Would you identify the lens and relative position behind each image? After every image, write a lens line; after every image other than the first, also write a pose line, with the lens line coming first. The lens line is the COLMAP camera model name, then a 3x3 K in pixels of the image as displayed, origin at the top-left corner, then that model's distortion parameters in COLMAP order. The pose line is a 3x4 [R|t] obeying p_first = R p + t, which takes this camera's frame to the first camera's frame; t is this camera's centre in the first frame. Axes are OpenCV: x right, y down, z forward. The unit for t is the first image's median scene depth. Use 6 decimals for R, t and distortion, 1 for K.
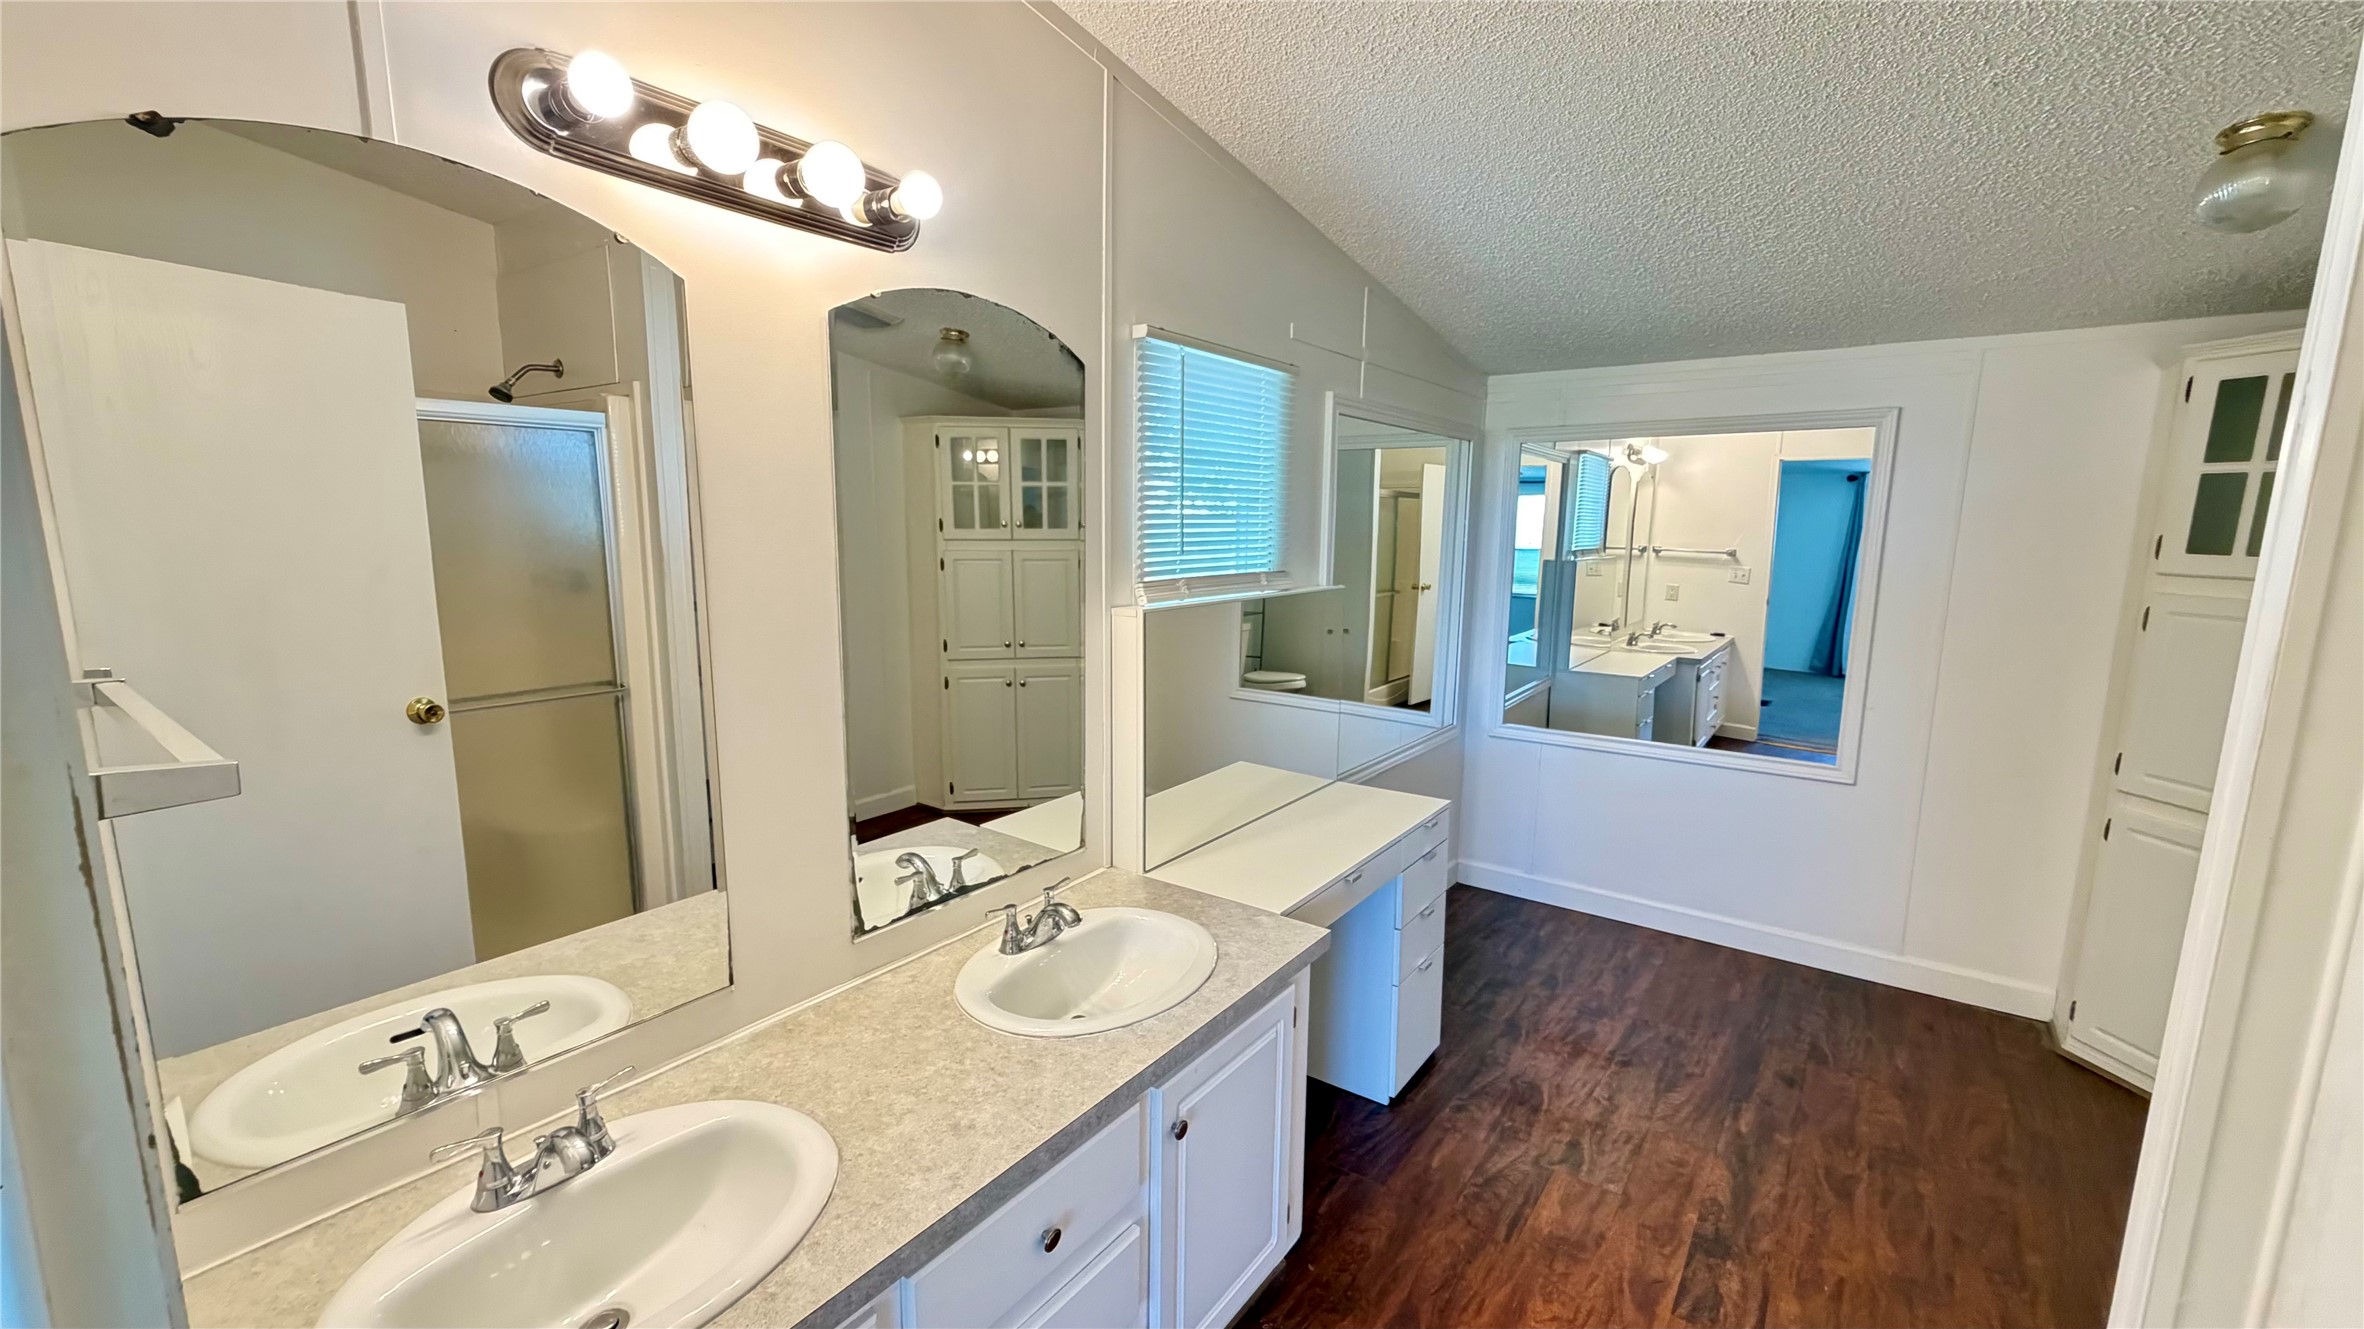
lens RADIAL K [[945.5, 0, 1182.6], [0, 945.5, 674.9], [0, 0, 1]] dist [0.003901, 0.000281]
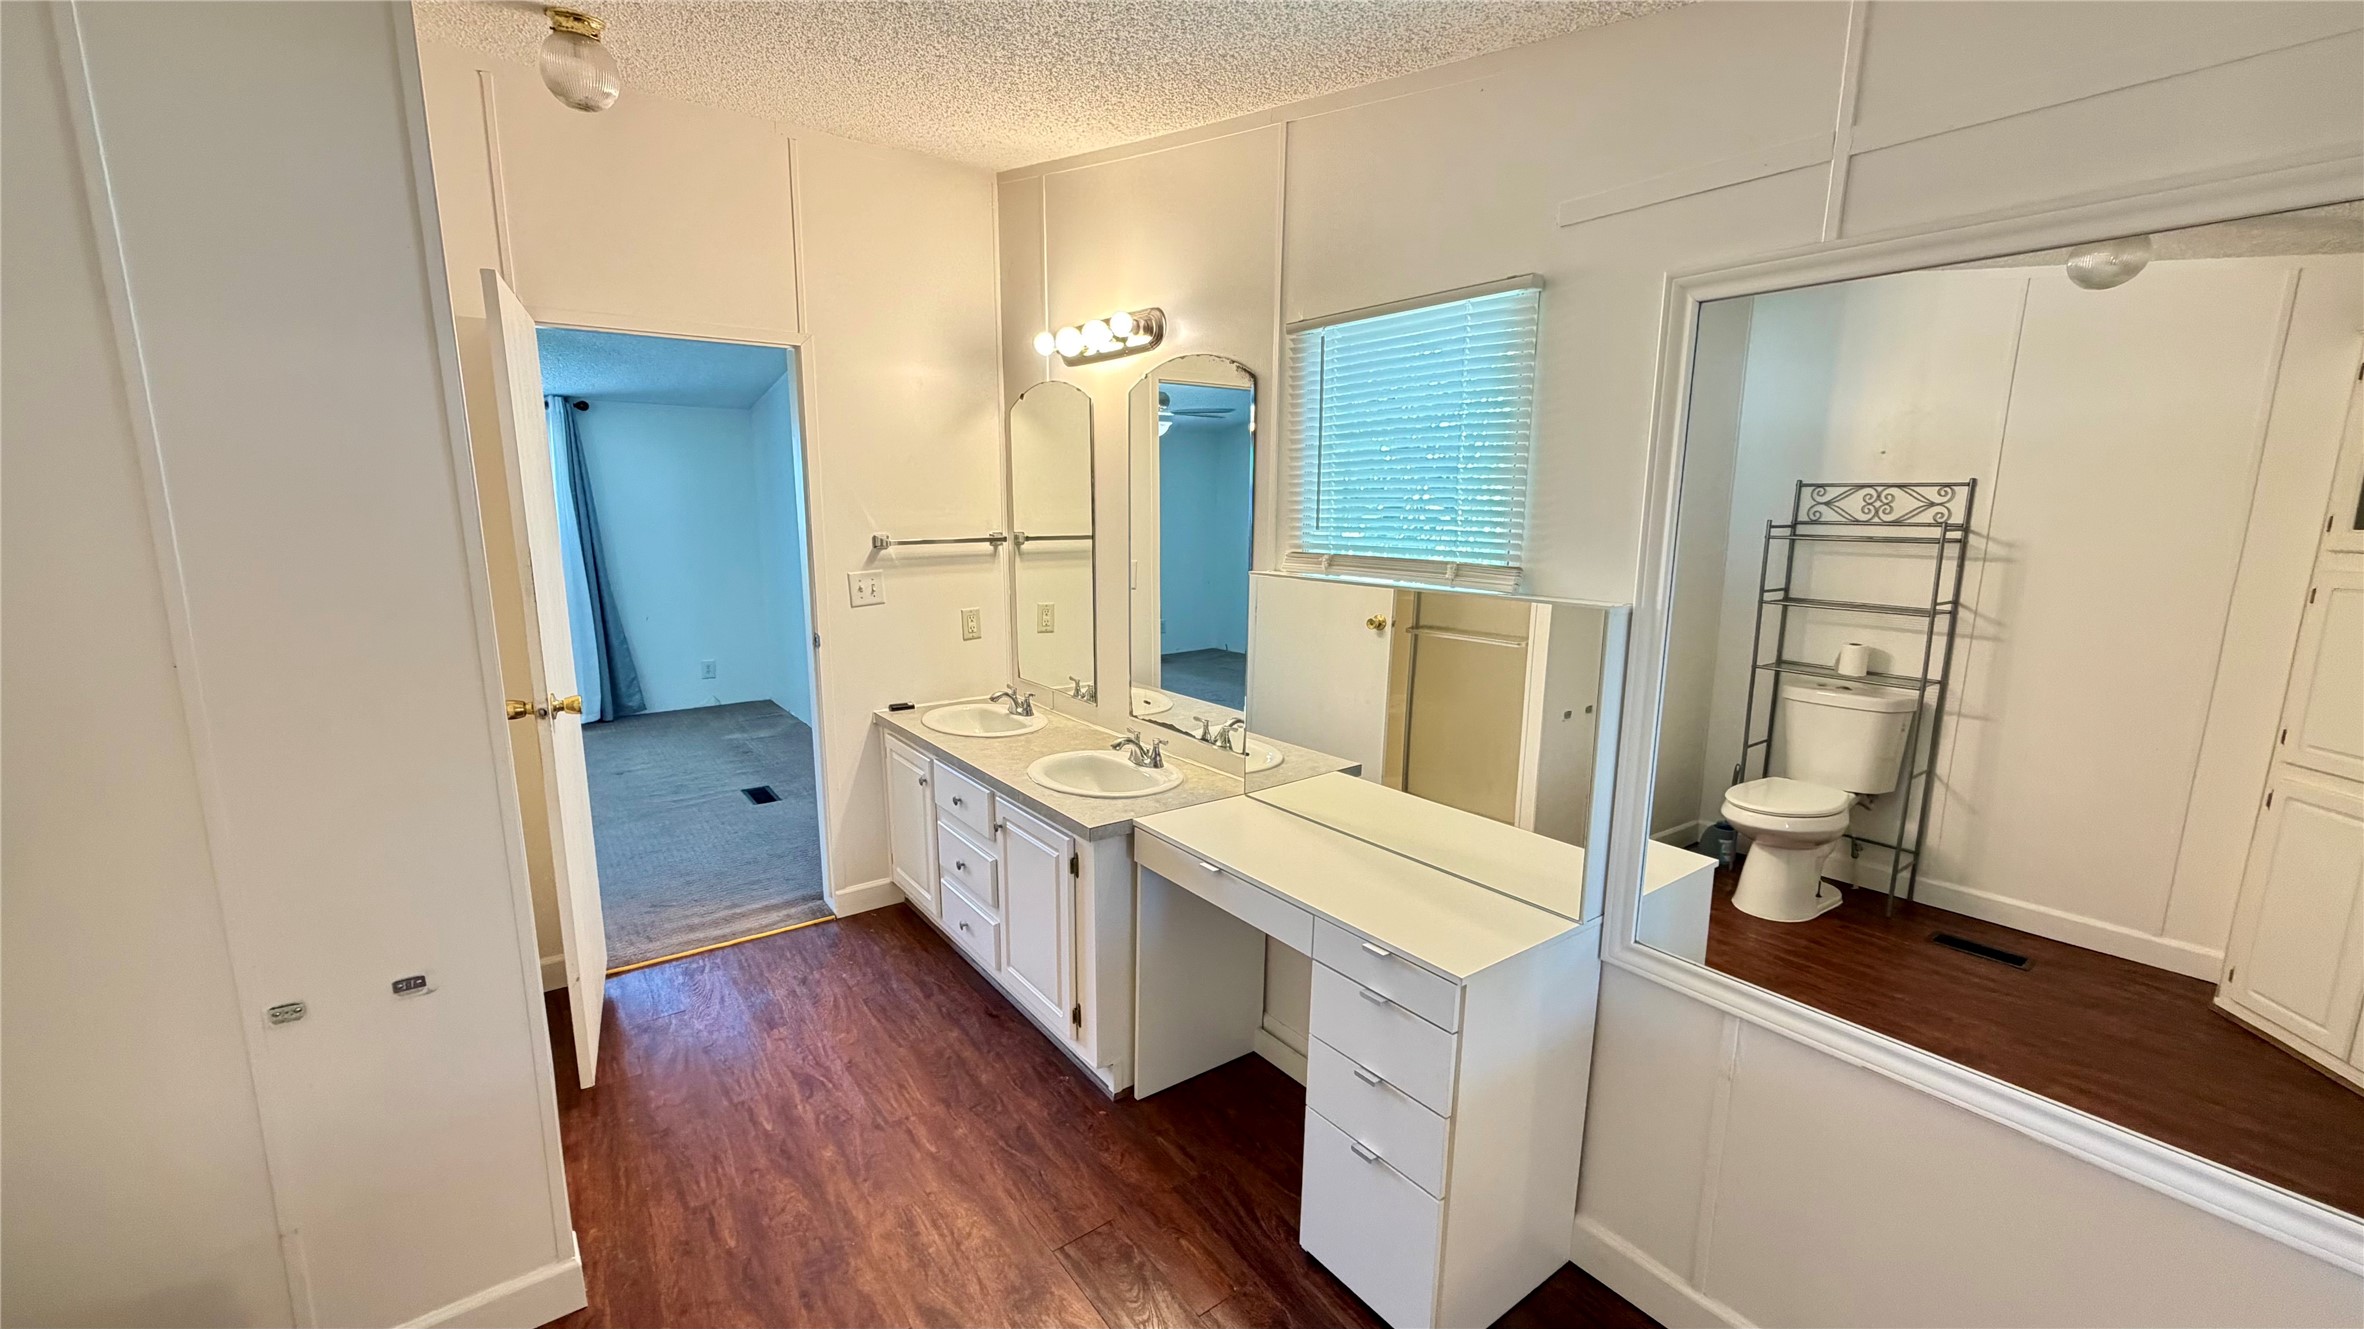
lens RADIAL K [[965.3, 0, 1151.4], [0, 965.3, 667.3], [0, 0, 1]] dist [0.046284, -0.000030]
pose [[-0.322756, 0.152177, -0.934169, 1.215996], [-0.155975, 0.964944, 0.211080, -0.201747], [0.933542, 0.213834, -0.287705, 1.319248]]
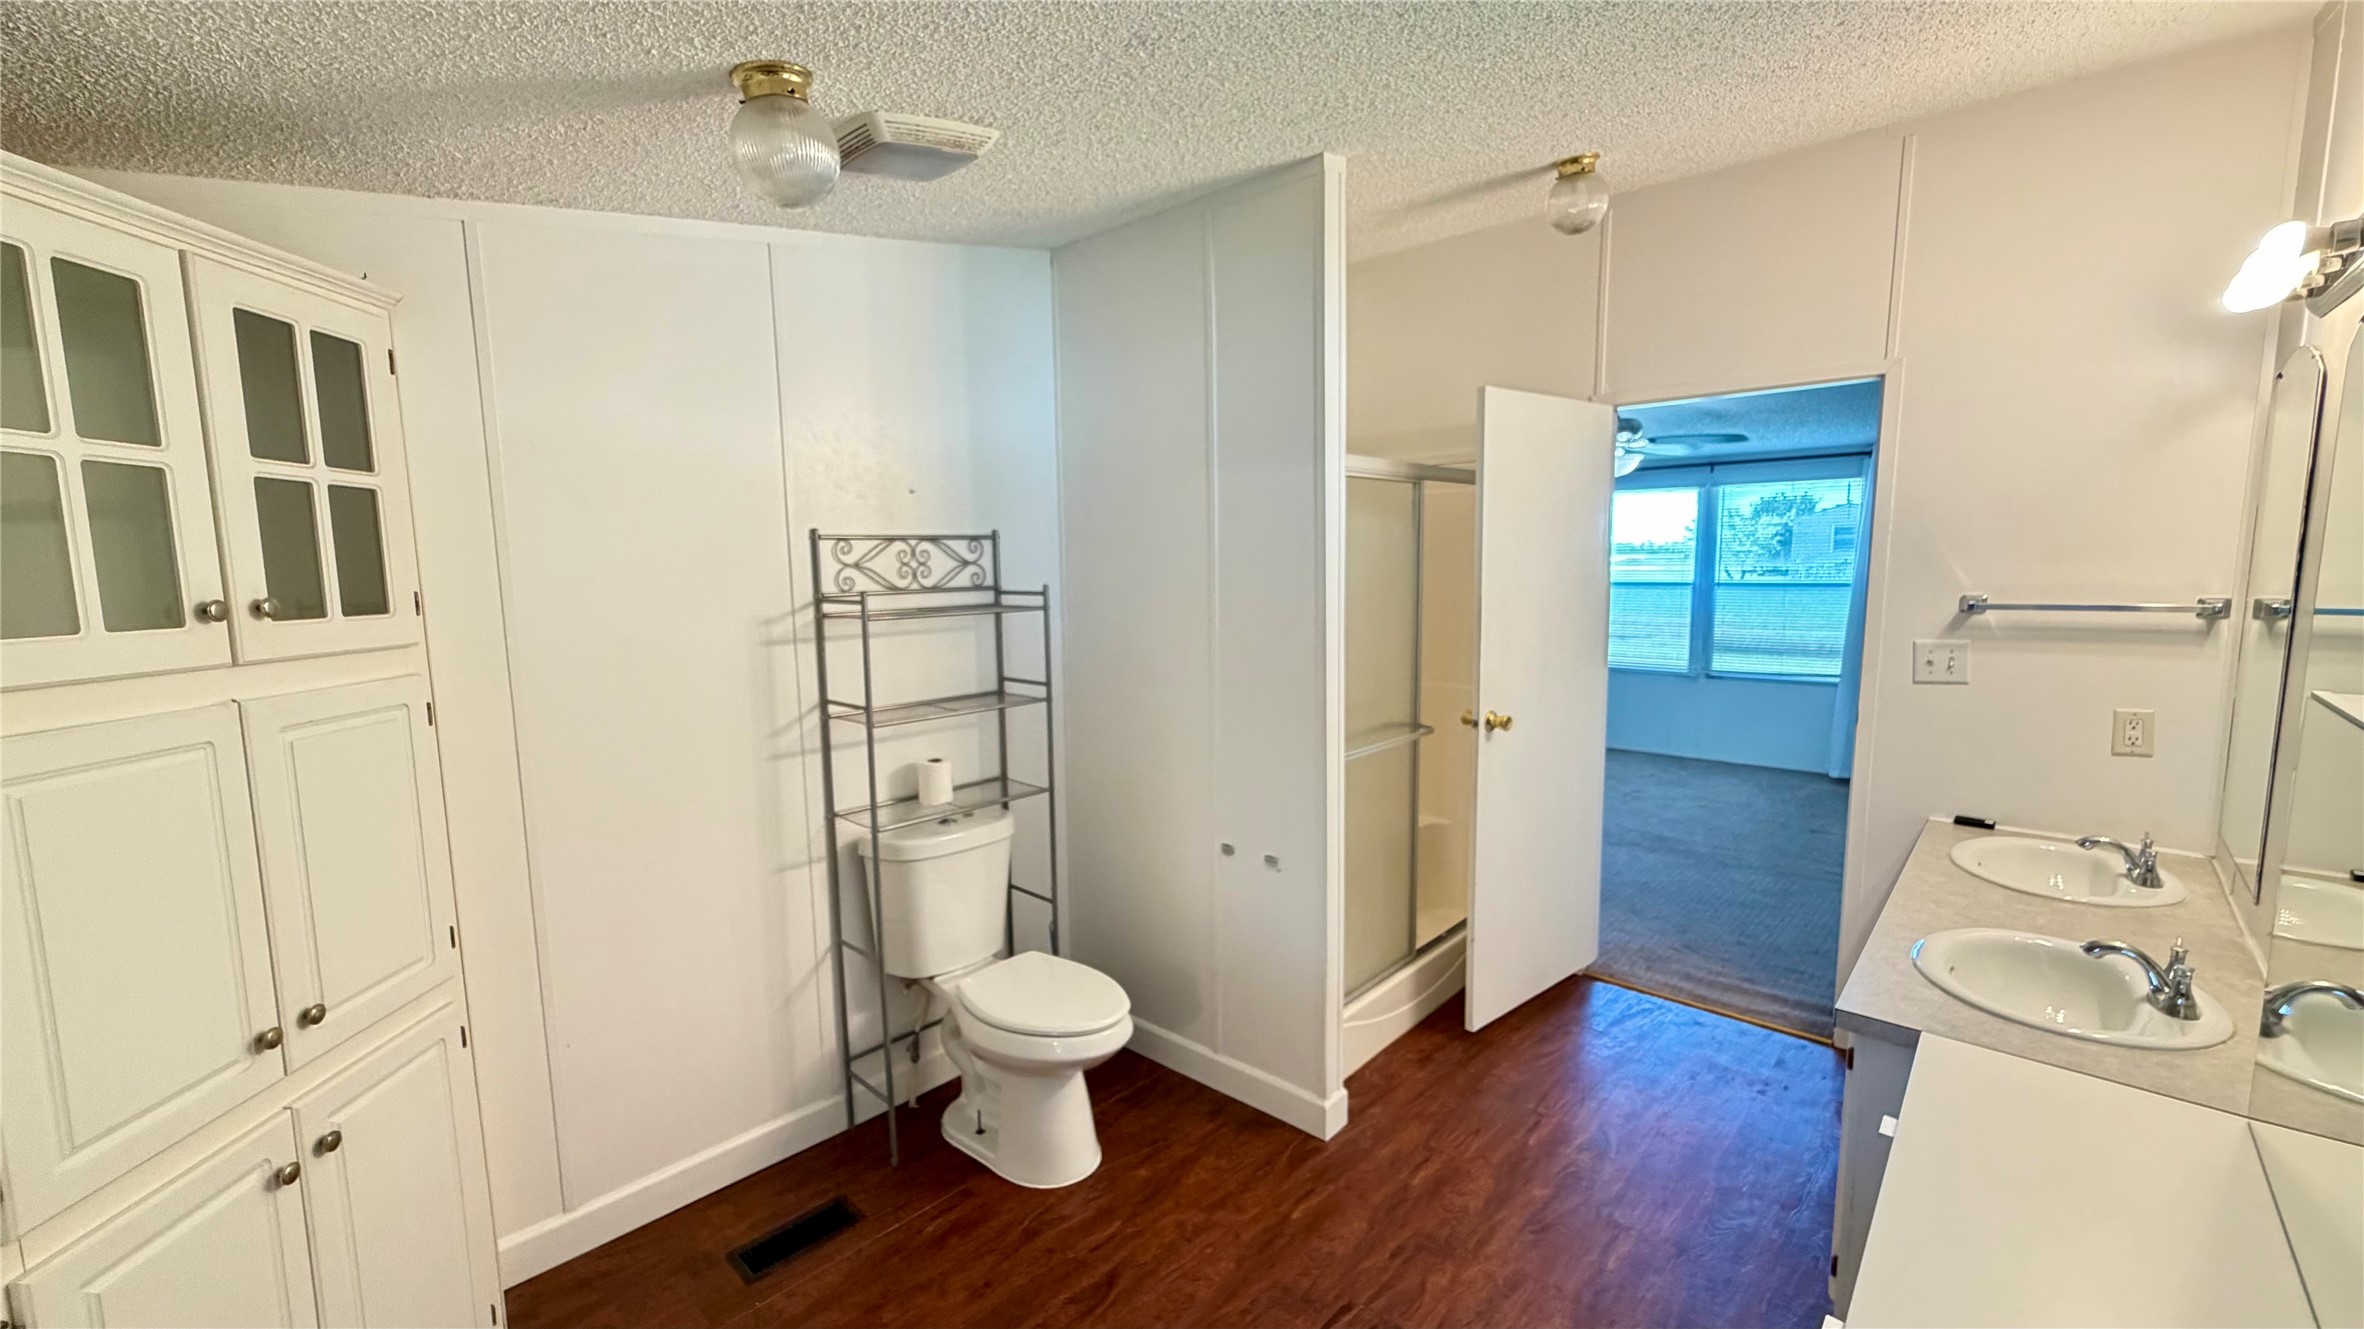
lens RADIAL K [[945.5, 0, 1182.6], [0, 945.5, 674.9], [0, 0, 1]] dist [0.003901, 0.000281]
pose [[-0.994758, -0.014562, 0.101216, 0.642503], [0.014655, 0.959289, 0.282045, -0.271103], [-0.101203, 0.282050, -0.954047, 1.721606]]
